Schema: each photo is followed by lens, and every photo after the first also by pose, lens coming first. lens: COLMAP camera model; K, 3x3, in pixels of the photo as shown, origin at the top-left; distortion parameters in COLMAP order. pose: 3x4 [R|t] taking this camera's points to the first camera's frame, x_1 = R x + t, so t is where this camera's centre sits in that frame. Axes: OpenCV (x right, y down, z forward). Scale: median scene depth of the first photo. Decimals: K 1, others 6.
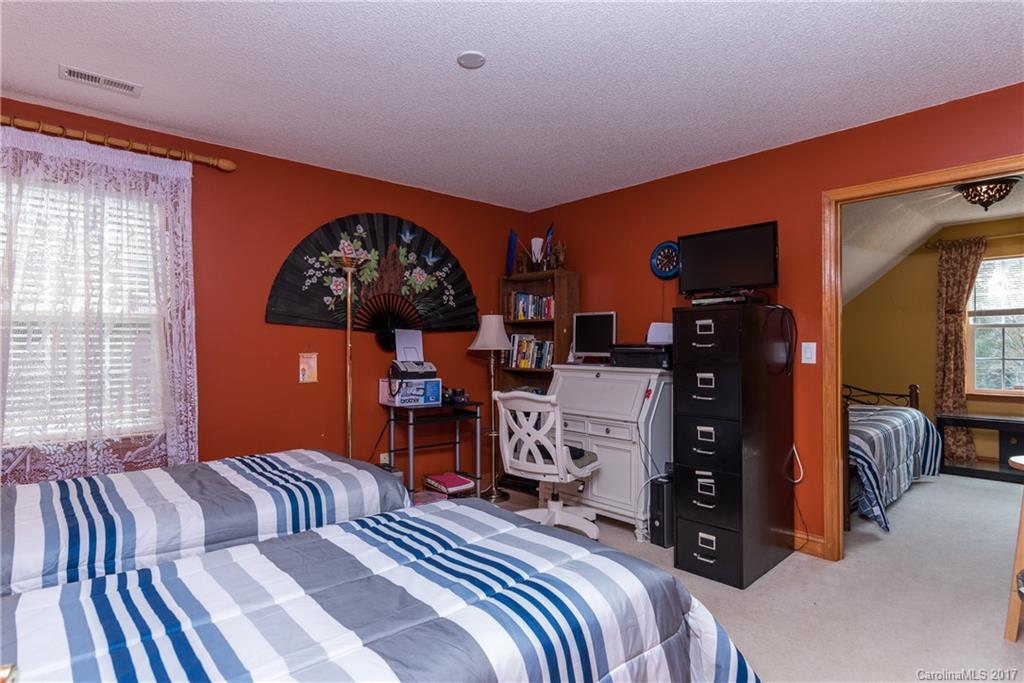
lens RADIAL K [[565.5, 0, 499.5], [0, 565.5, 342.0], [0, 0, 1]] dist [0.001111, -0.000264]
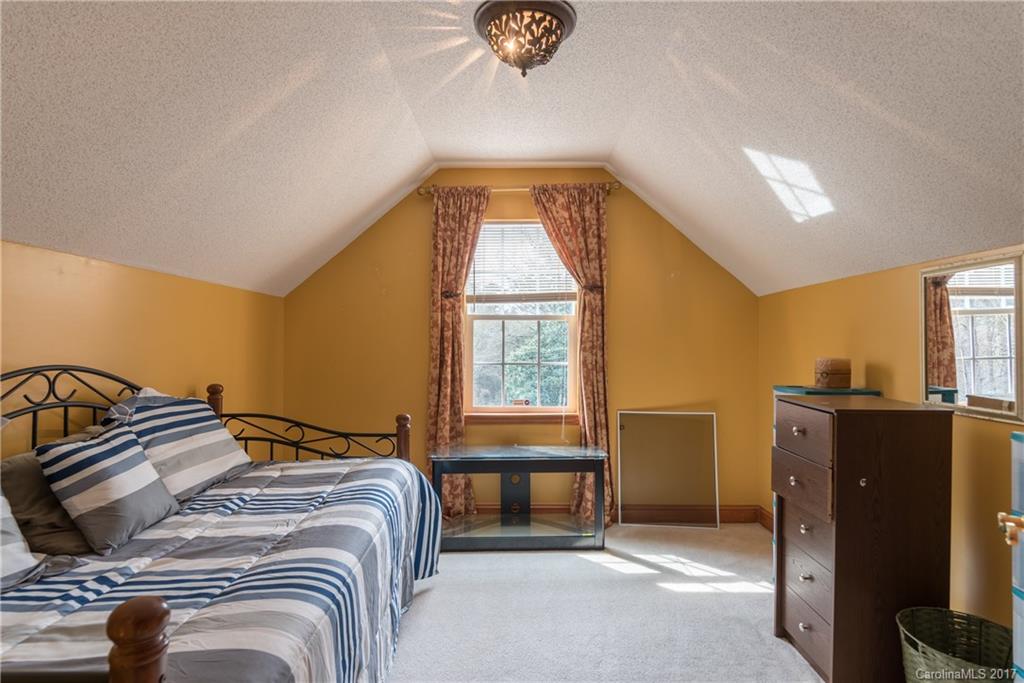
lens RADIAL K [[565.5, 0, 499.5], [0, 565.5, 342.0], [0, 0, 1]] dist [0.001111, -0.000264]
pose [[0.690316, 0.005453, 0.723487, 0.360947], [-0.005054, 0.999984, -0.002715, 0.004600], [-0.723490, -0.001782, 0.690332, 0.499690]]
